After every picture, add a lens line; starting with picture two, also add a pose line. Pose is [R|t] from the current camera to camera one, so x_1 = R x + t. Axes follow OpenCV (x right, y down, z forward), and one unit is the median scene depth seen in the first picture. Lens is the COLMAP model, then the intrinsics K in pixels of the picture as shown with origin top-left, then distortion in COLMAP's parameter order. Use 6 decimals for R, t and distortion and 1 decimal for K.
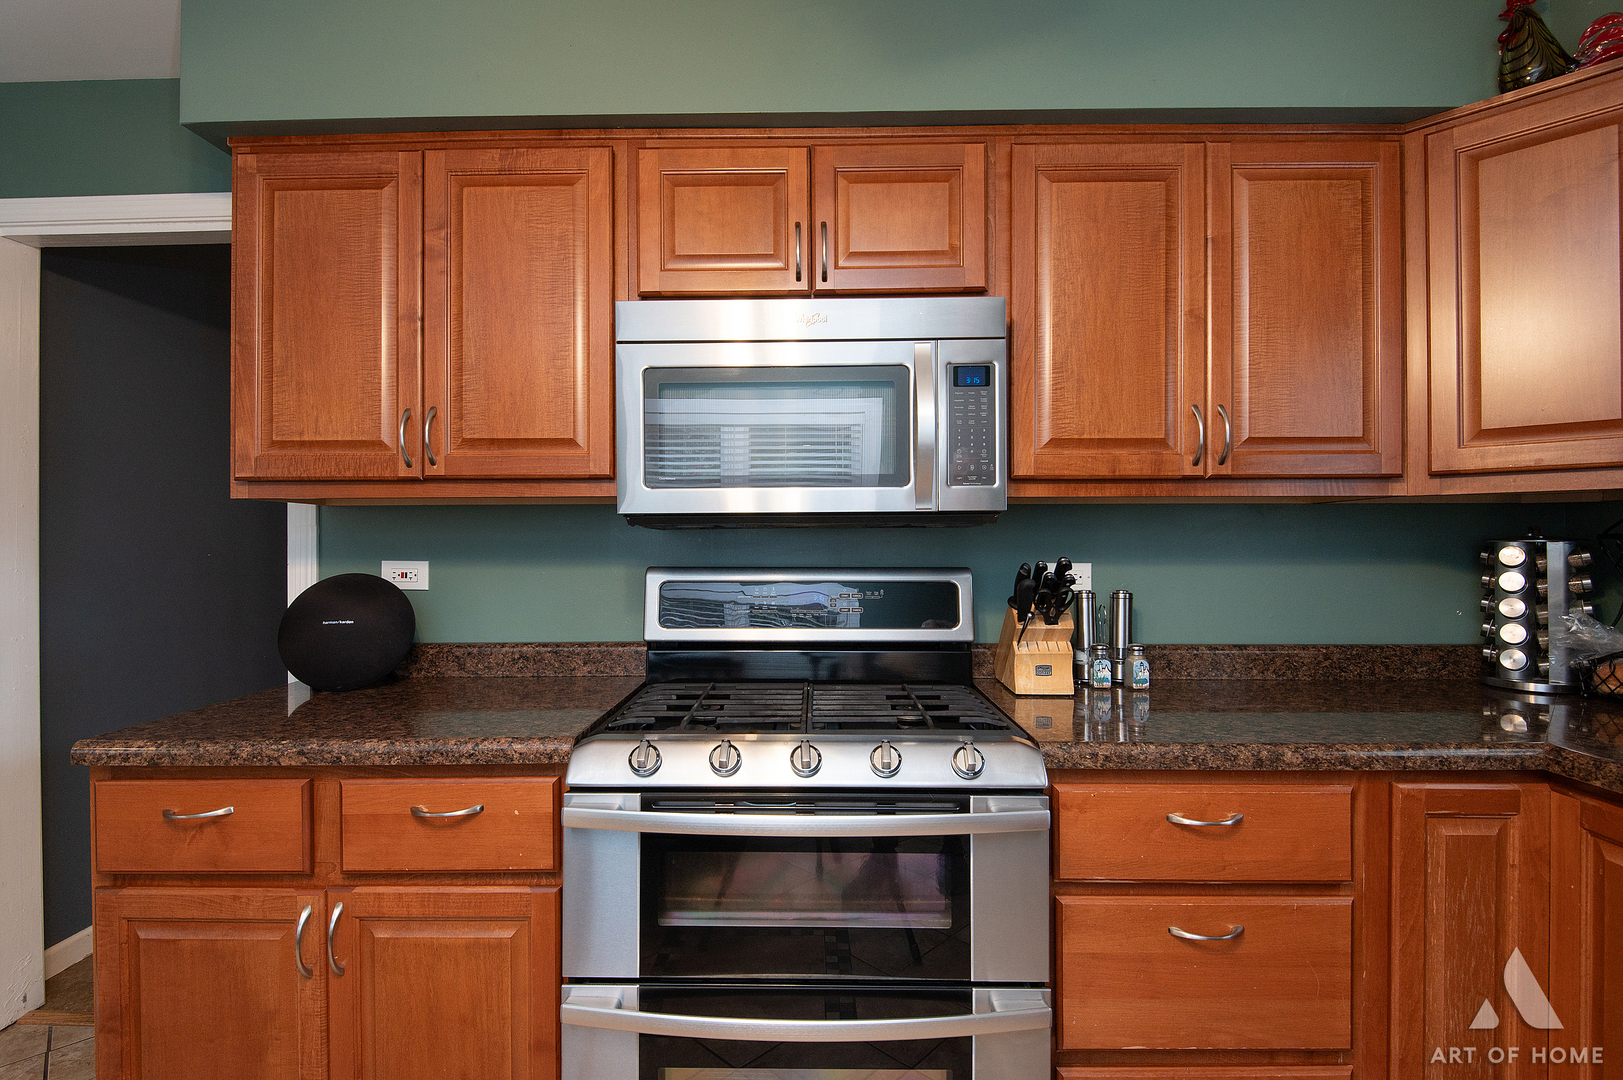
lens RADIAL K [[771.1, 0, 806.0], [0, 771.1, 541.1], [0, 0, 1]] dist [0.002606, -0.005138]
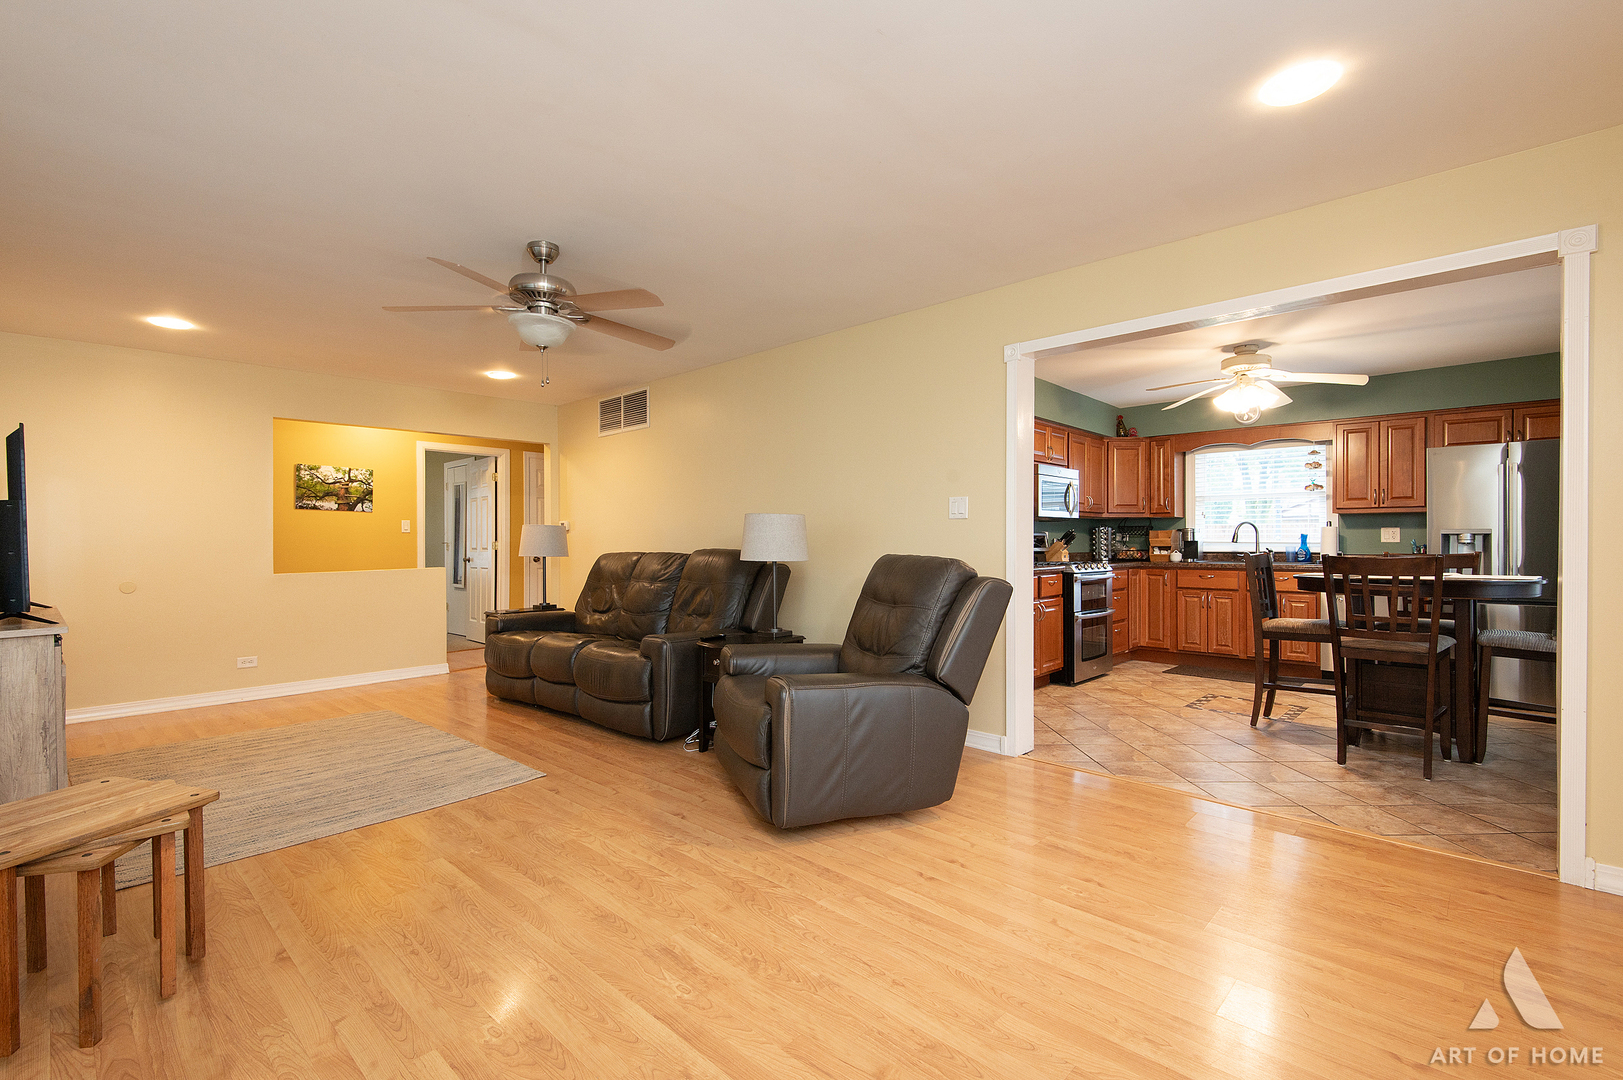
lens RADIAL K [[729.5, 0, 803.3], [0, 729.5, 540.1], [0, 0, 1]] dist [0.021259, -0.011465]
pose [[0.673564, 0.004921, 0.739113, -3.739479], [-0.002190, 0.999987, -0.004663, 0.107107], [-0.739126, 0.001523, 0.673566, -0.645046]]
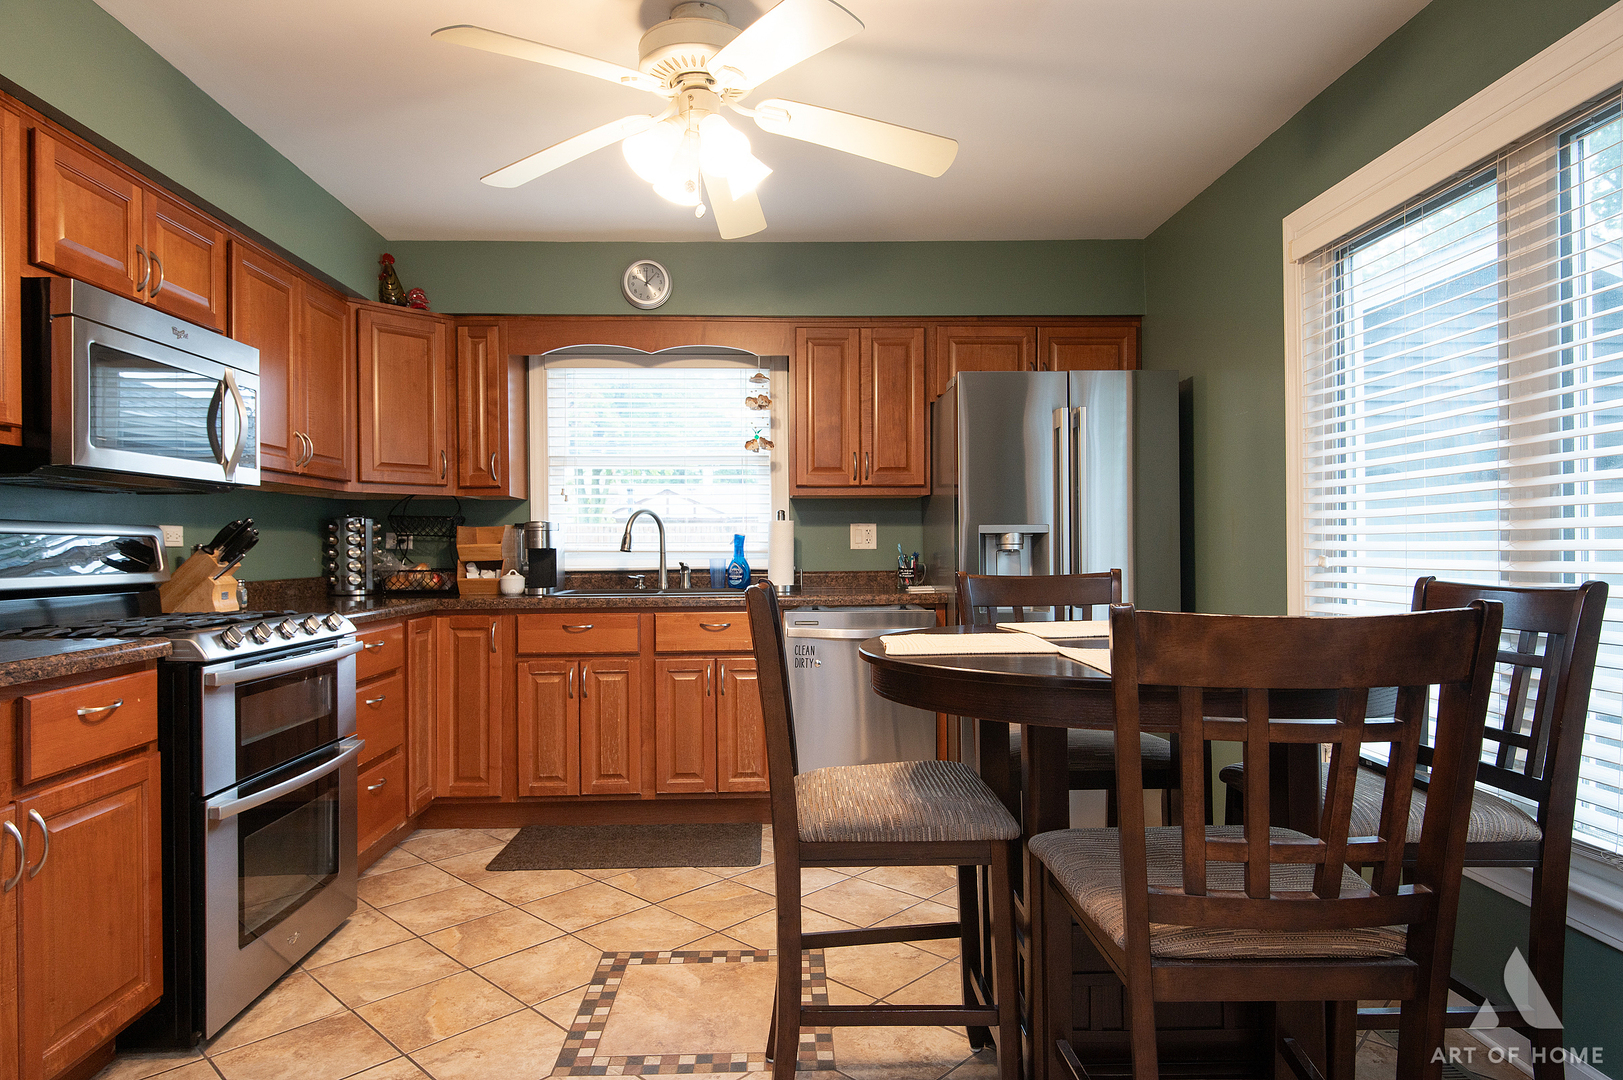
lens RADIAL K [[932.8, 0, 802.4], [0, 932.8, 548.8], [0, 0, 1]] dist [0.022366, -0.012474]
pose [[-0.048844, 0.000443, 0.998806, -1.609272], [0.006388, 0.999980, -0.000131, 0.090959], [-0.998786, 0.006374, -0.048846, -0.011949]]
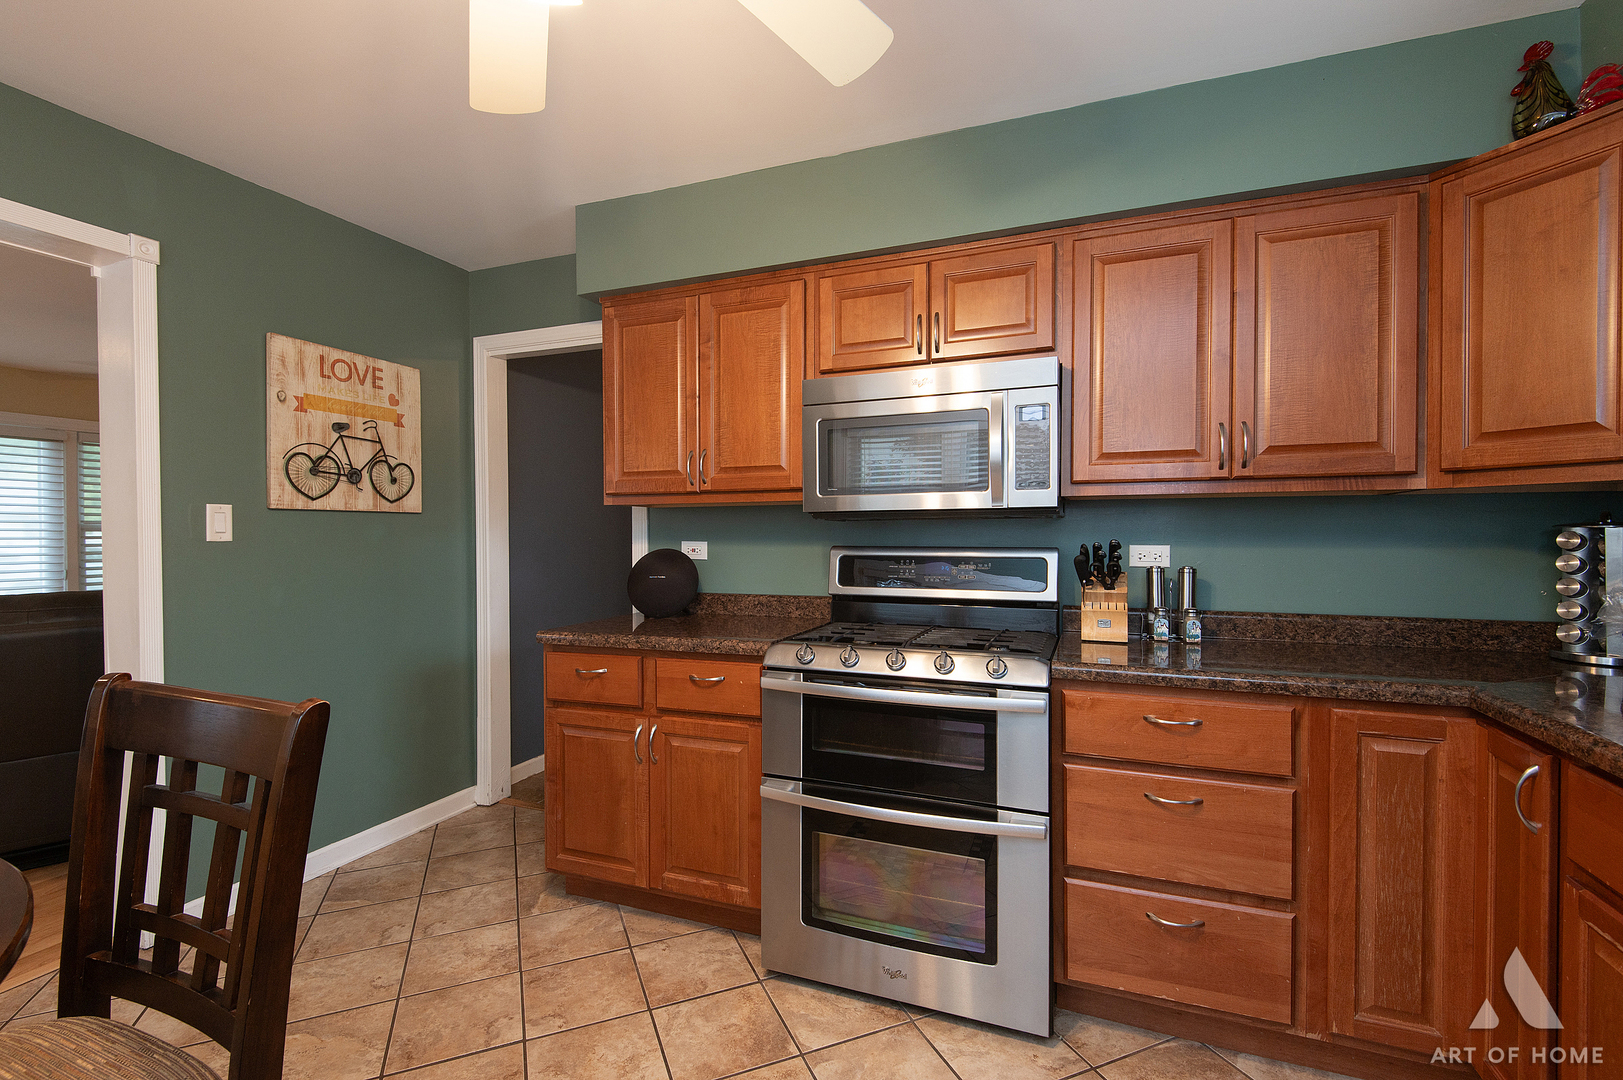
lens RADIAL K [[729.5, 0, 804.0], [0, 729.5, 541.5], [0, 0, 1]] dist [0.021259, -0.011465]
pose [[0.933376, 0.004054, -0.358877, 0.291525], [0.001411, 0.999887, 0.014966, 0.004025], [0.358897, -0.014475, 0.933265, -0.411460]]
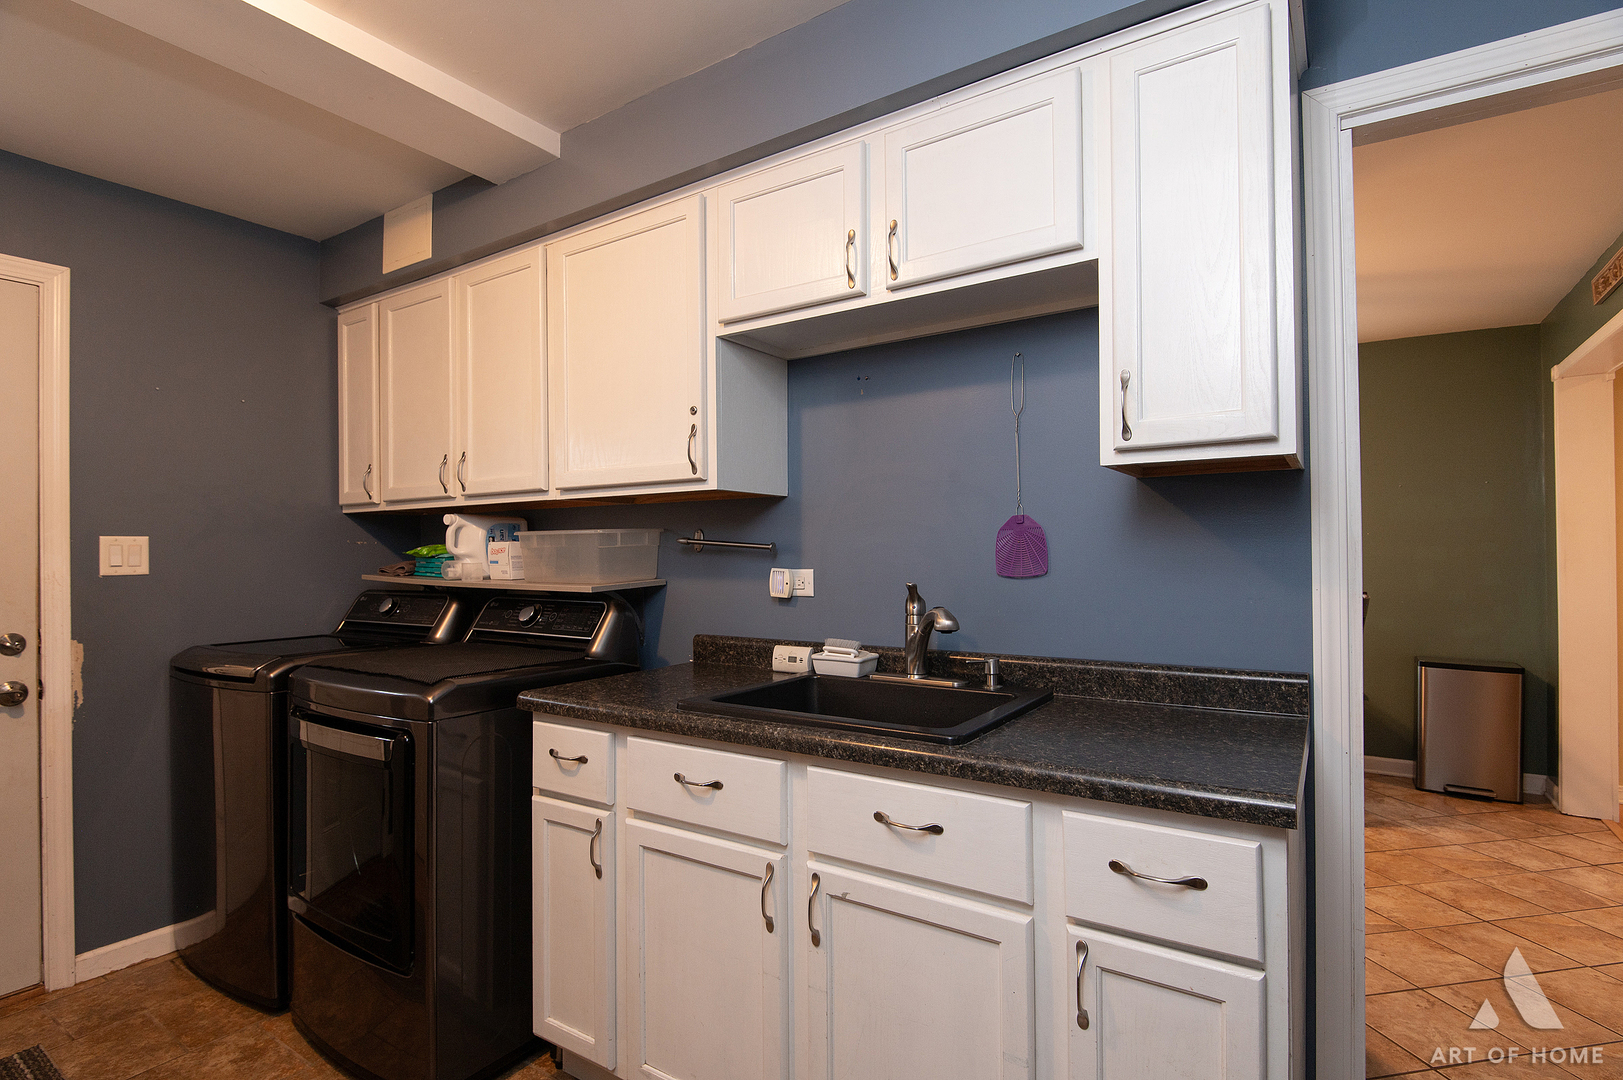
lens RADIAL K [[802.0, 0, 815.0], [0, 802.0, 547.0], [0, 0, 1]] dist [0.001450, -0.000357]
pose [[-0.848508, 0.016563, 0.528924, -0.787476], [0.012013, 0.999855, -0.012040, 0.006984], [-0.529047, -0.003862, -0.848584, 2.462920]]
